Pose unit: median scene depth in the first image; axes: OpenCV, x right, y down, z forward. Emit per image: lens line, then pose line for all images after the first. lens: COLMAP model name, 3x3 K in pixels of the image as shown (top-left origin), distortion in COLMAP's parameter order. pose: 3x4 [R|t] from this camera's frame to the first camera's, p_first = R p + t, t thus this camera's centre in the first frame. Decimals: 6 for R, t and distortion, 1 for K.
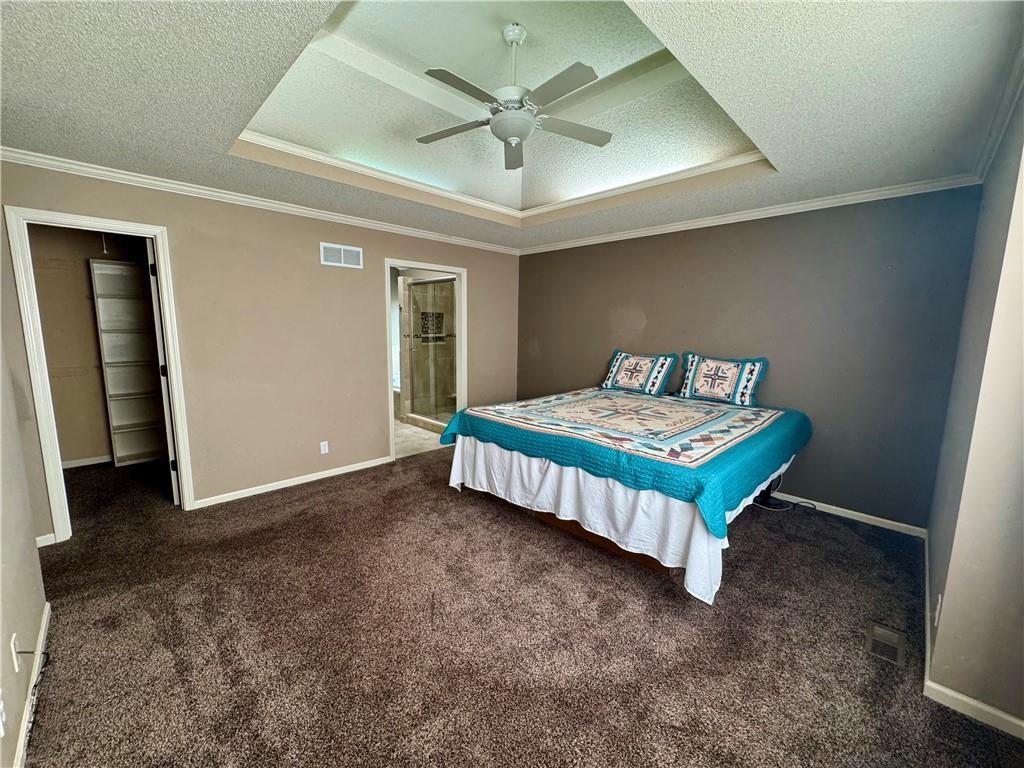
lens RADIAL K [[409.7, 0, 512.0], [0, 409.7, 384.0], [0, 0, 1]] dist [0.004024, 0.000170]
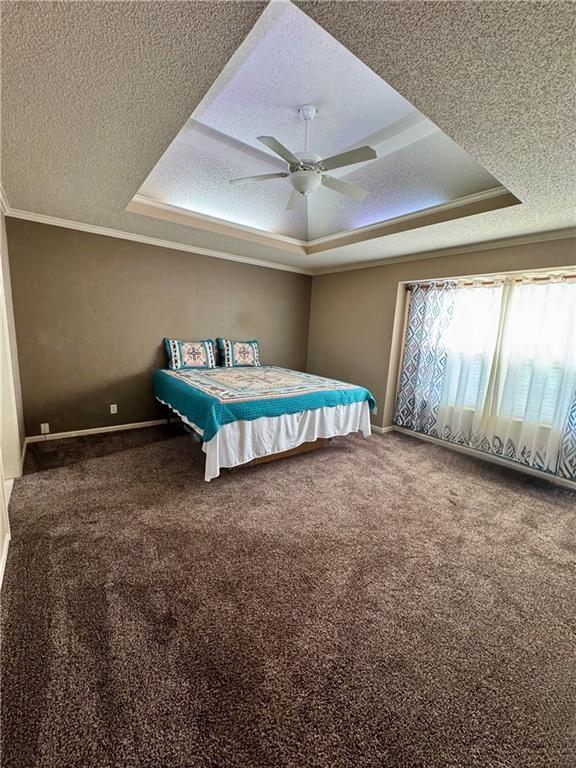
lens RADIAL K [[307.3, 0, 288.0], [0, 307.3, 384.0], [0, 0, 1]] dist [0.004024, 0.000170]
pose [[0.131769, -0.174838, 0.975740, -0.944010], [0.080316, 0.982970, 0.165287, -0.105002], [-0.988021, 0.056588, 0.143567, 0.783304]]
